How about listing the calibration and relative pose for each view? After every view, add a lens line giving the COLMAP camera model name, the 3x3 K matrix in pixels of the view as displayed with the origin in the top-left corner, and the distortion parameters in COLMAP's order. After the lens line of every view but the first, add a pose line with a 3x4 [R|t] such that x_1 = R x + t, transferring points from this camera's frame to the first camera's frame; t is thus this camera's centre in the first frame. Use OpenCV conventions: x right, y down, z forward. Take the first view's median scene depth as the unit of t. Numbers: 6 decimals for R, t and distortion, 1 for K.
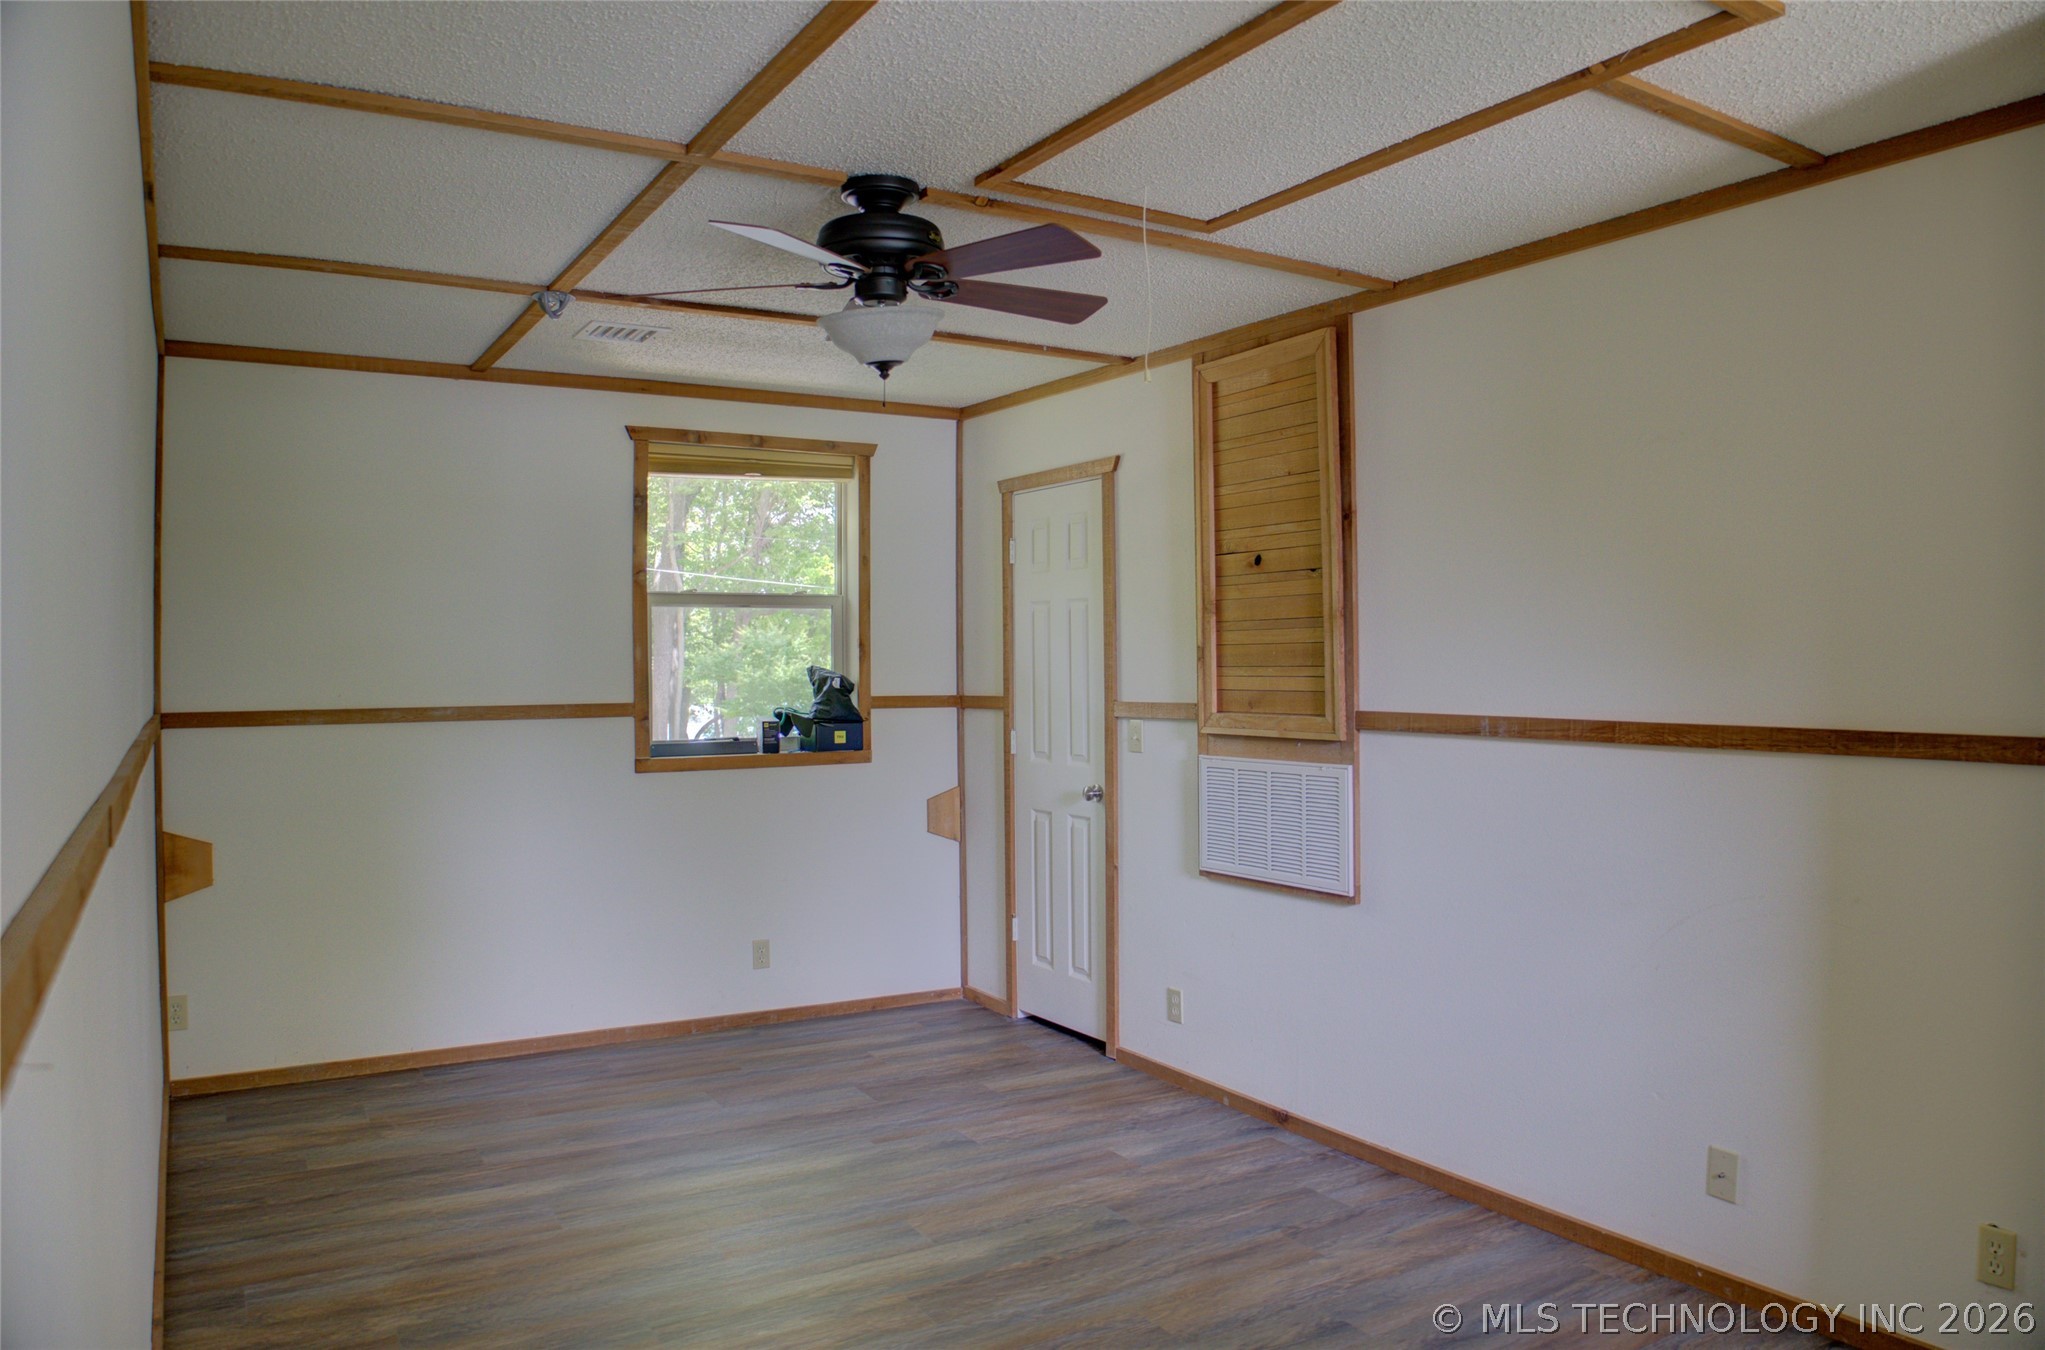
lens RADIAL K [[1400.0, 0, 1022.5], [0, 1400.0, 675.0], [0, 0, 1]] dist [-0.201635, 0.149407]
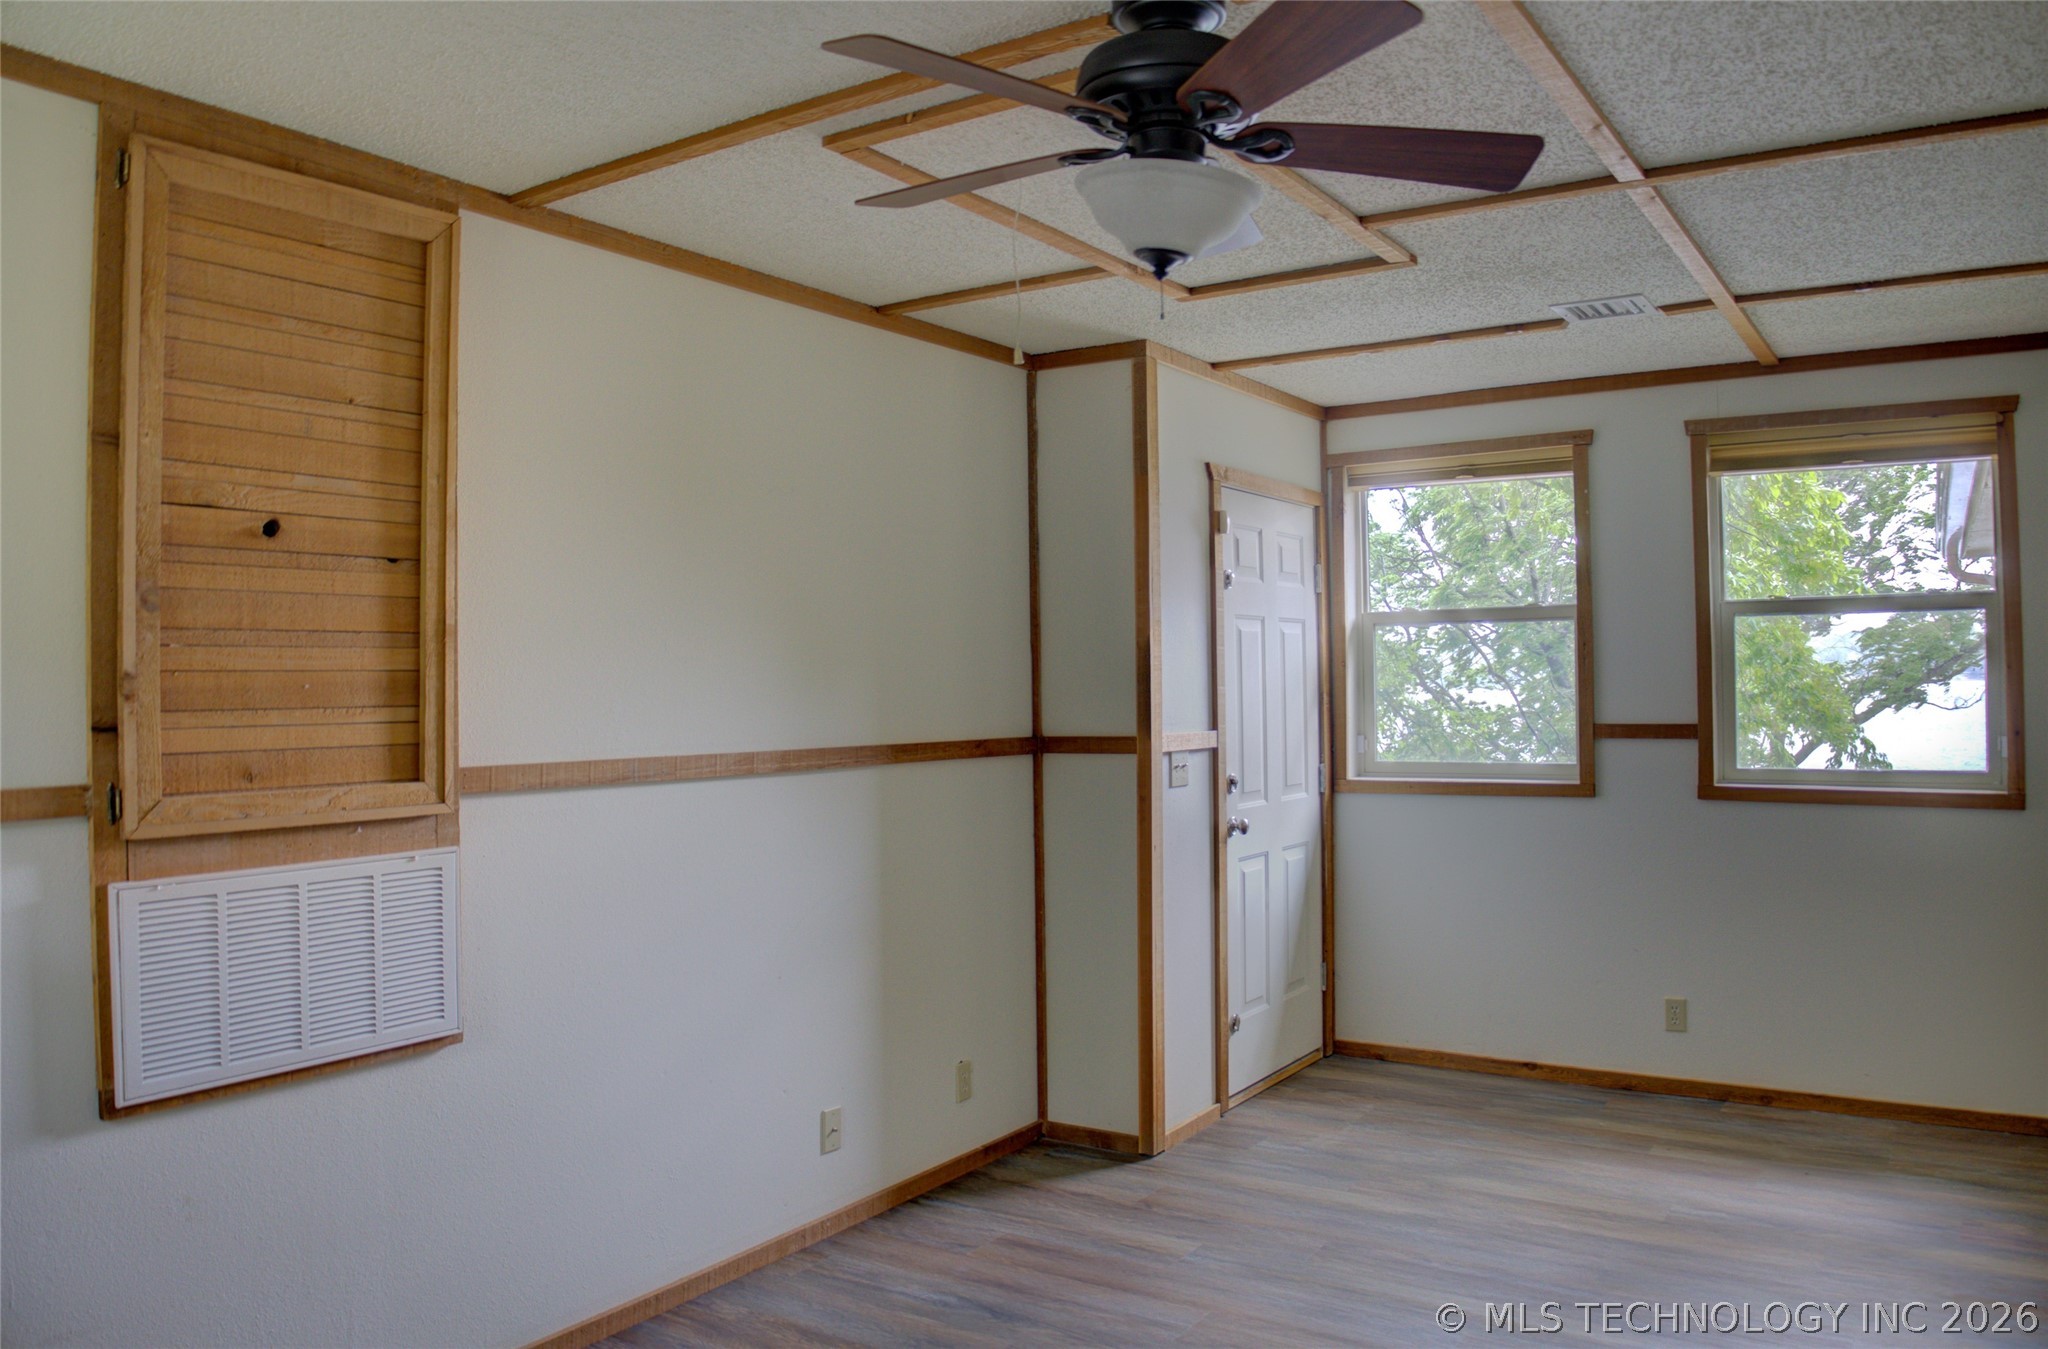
lens RADIAL K [[1458.6, 0, 1024.0], [0, 1458.6, 674.5], [0, 0, 1]] dist [-0.120048, -0.000955]
pose [[-0.412131, 0.022114, 0.910856, -0.675808], [0.024339, 0.999616, -0.013257, -0.006268], [-0.910799, 0.016706, -0.412511, 1.282185]]
